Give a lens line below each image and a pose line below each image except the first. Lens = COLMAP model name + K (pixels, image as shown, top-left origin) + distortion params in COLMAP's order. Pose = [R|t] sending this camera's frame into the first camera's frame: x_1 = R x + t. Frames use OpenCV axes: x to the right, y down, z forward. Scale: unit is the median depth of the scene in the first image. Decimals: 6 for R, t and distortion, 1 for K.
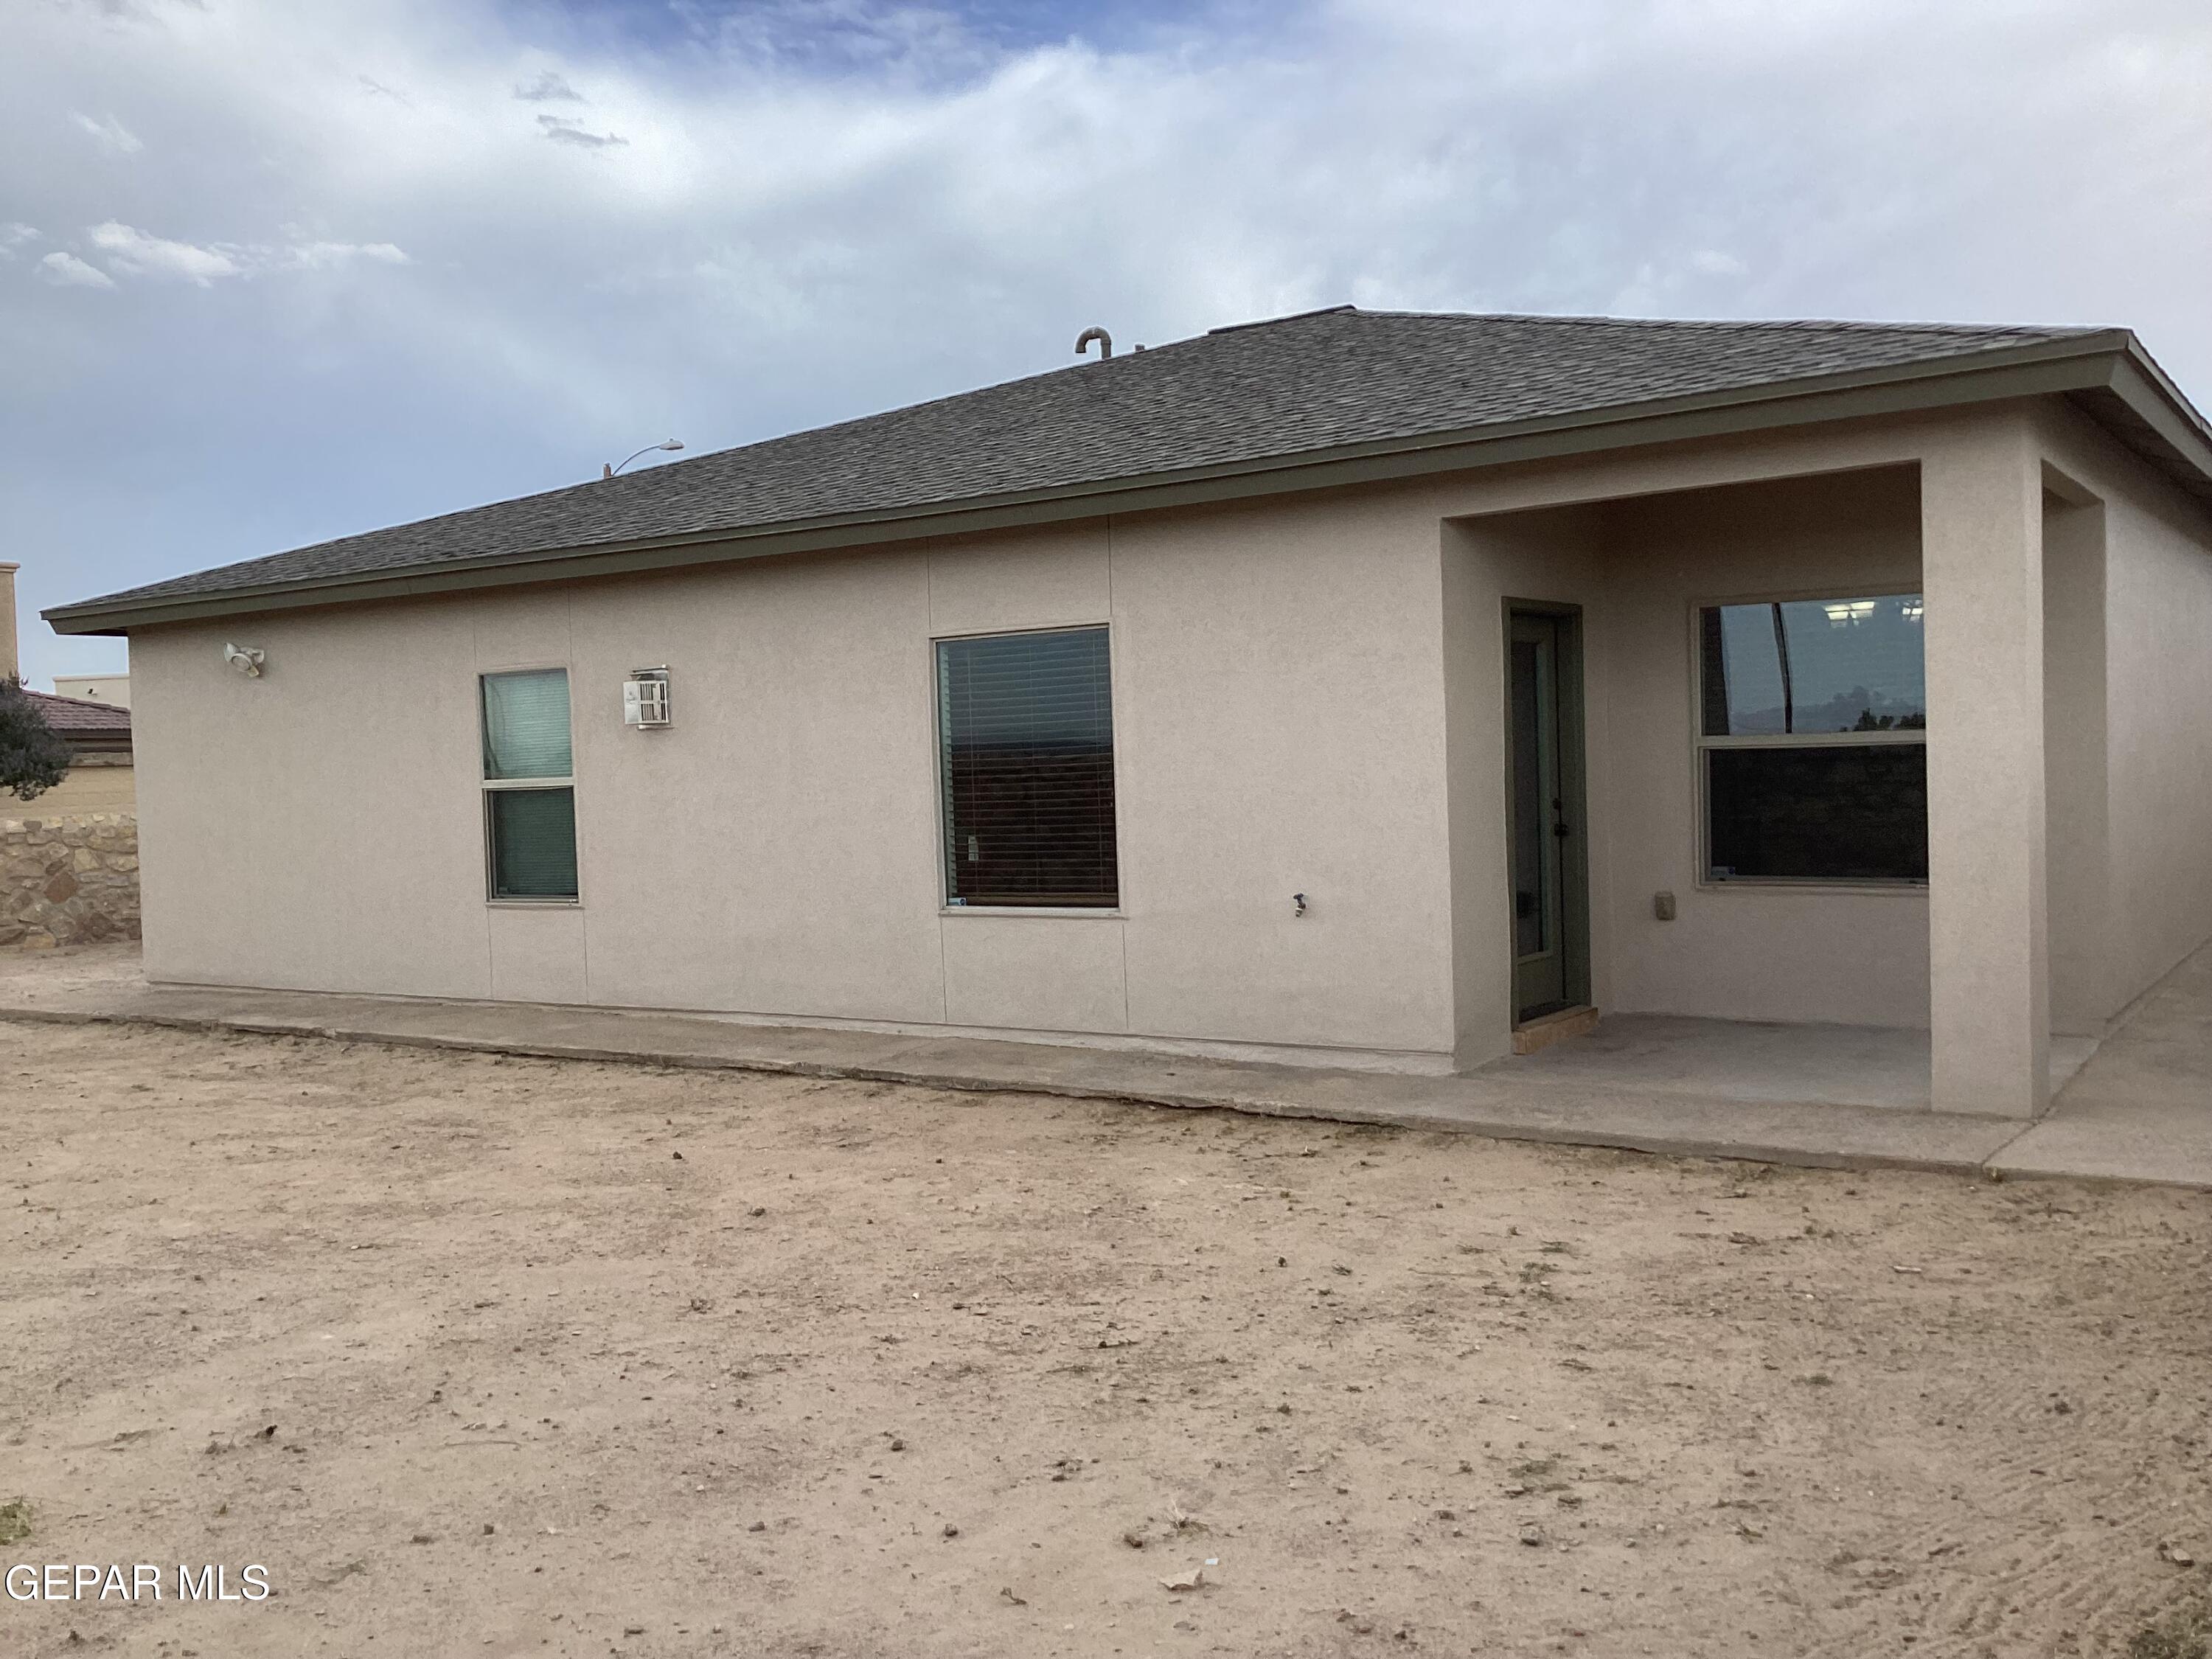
lens RADIAL K [[2000.7, 0, 1106.0], [0, 2000.7, 829.5], [0, 0, 1]] dist [0.117683, -0.243930]
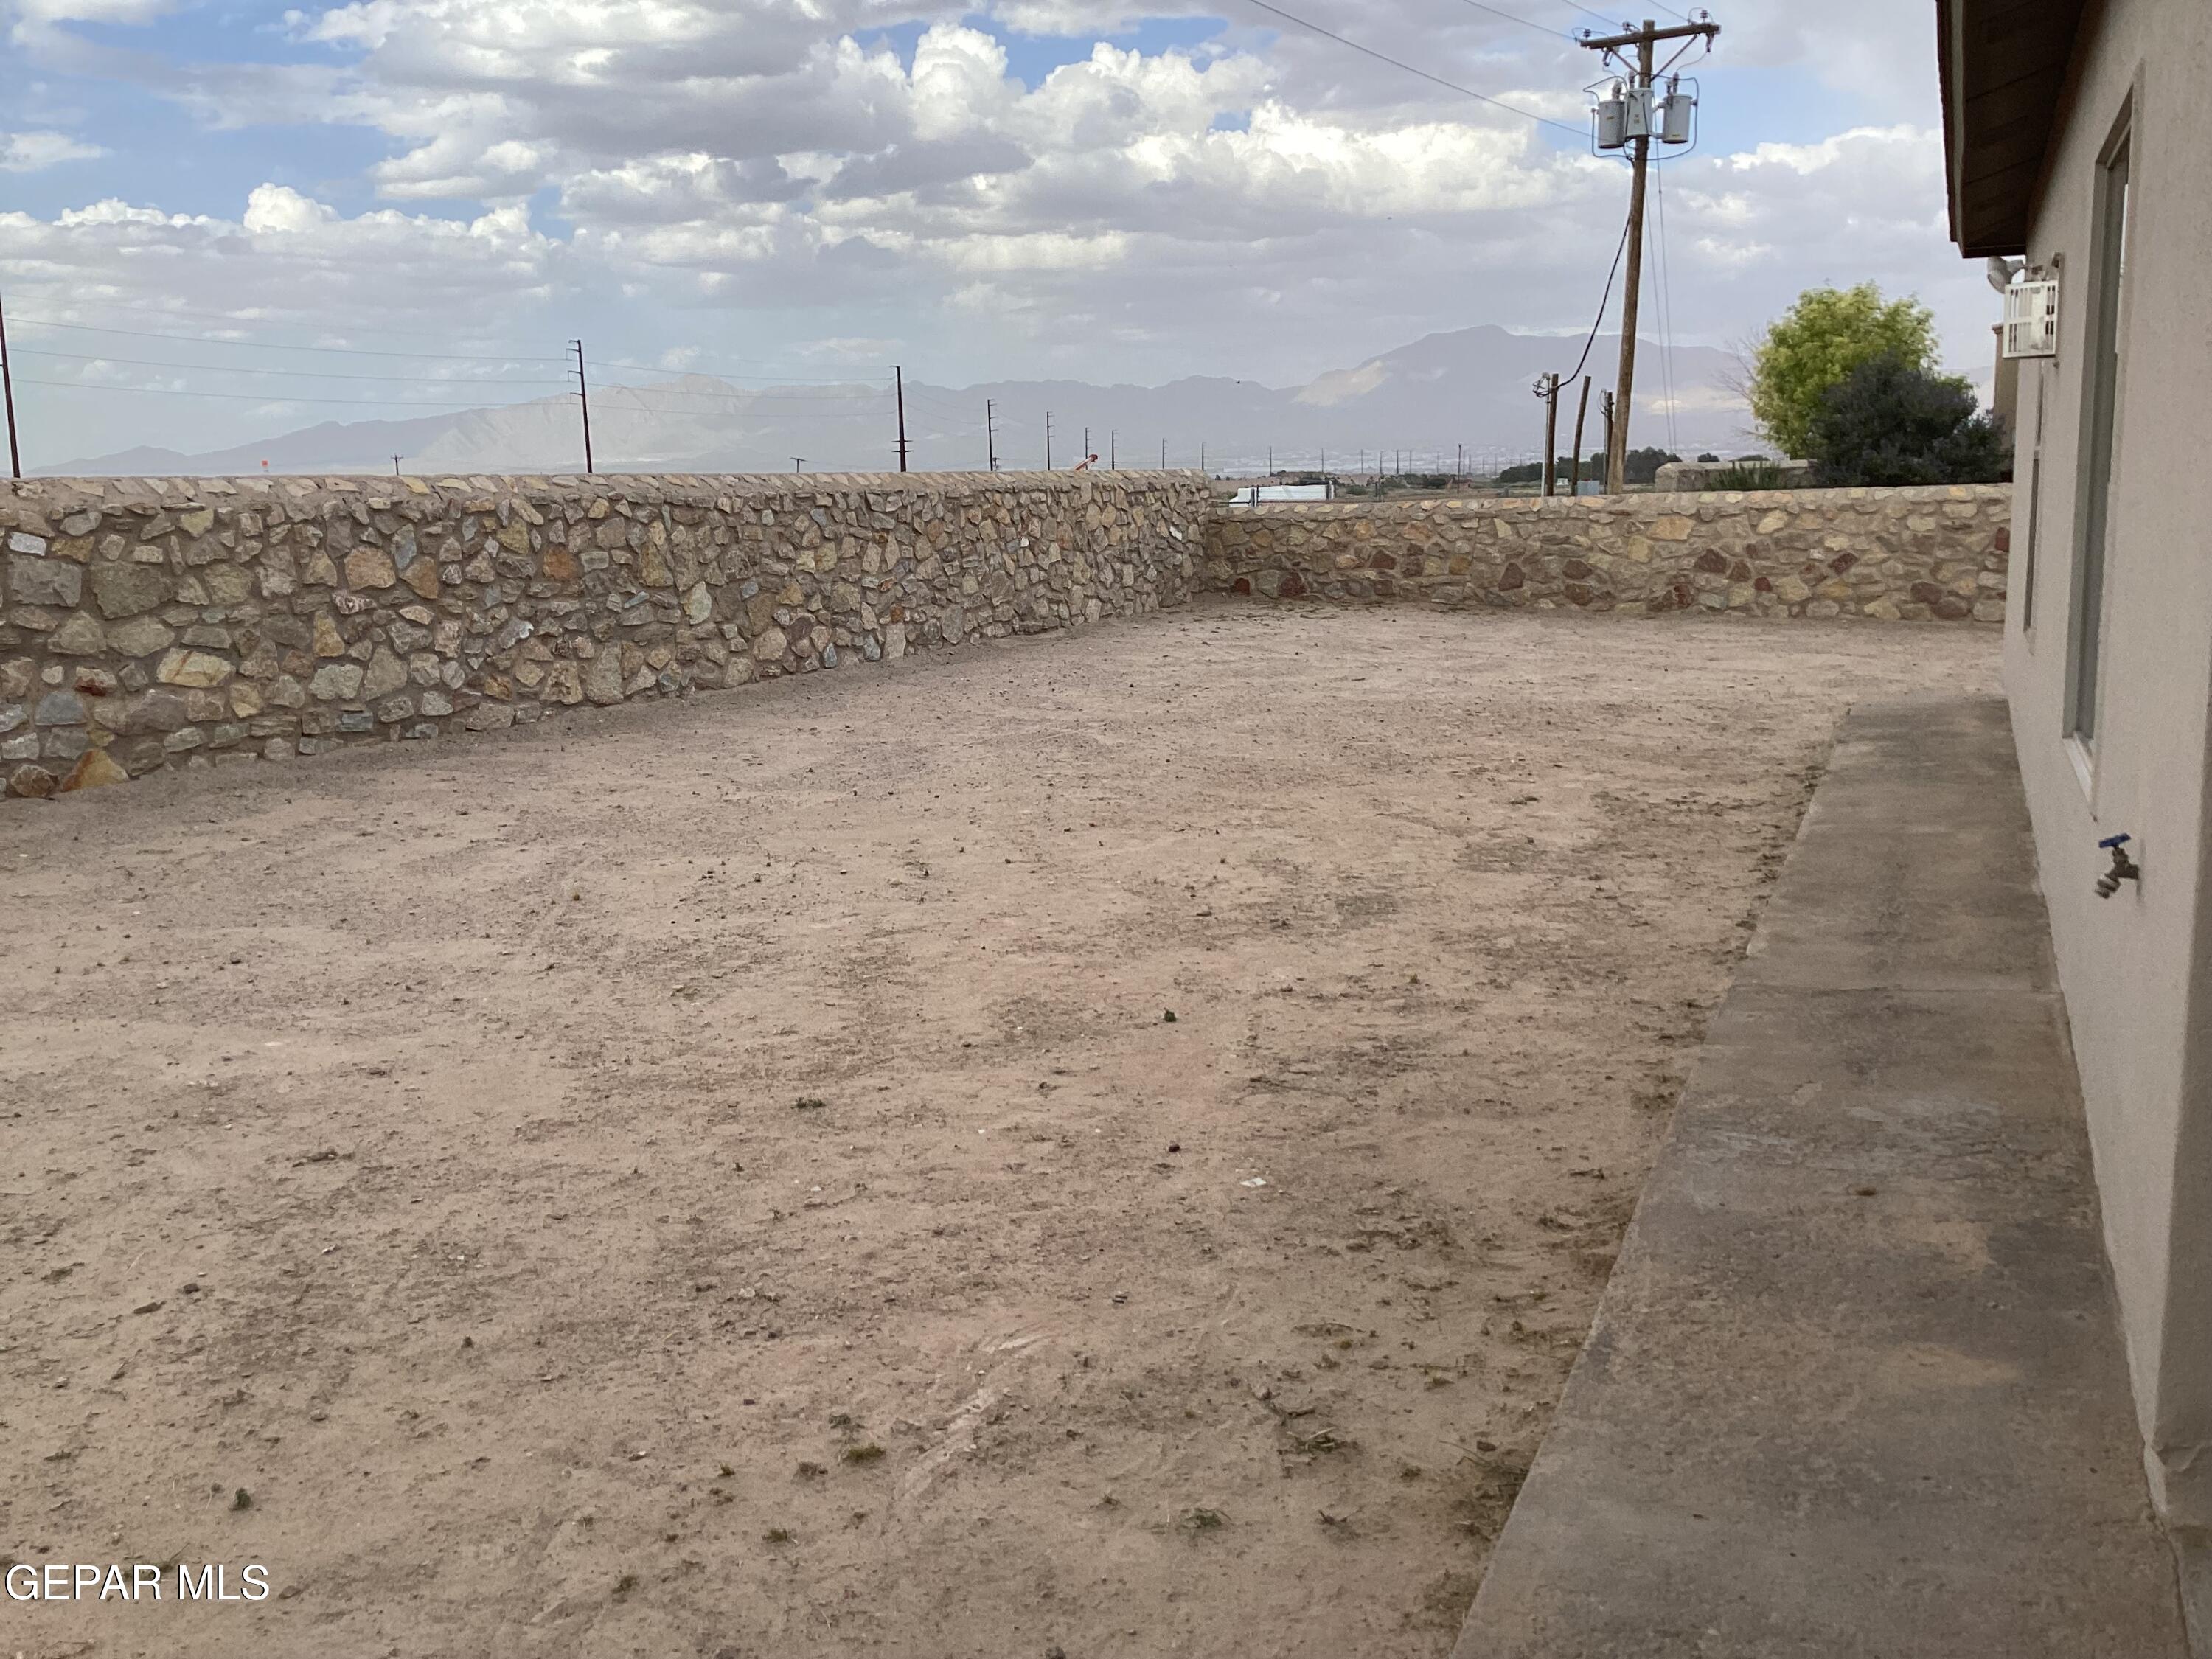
lens RADIAL K [[2000.7, 0, 1106.0], [0, 2000.7, 829.5], [0, 0, 1]] dist [0.117683, -0.243930]
pose [[0.213971, 0.189894, -0.958205, 0.604270], [-0.027812, 0.981710, 0.188341, -0.044503], [0.976444, -0.013650, 0.215339, 1.164018]]
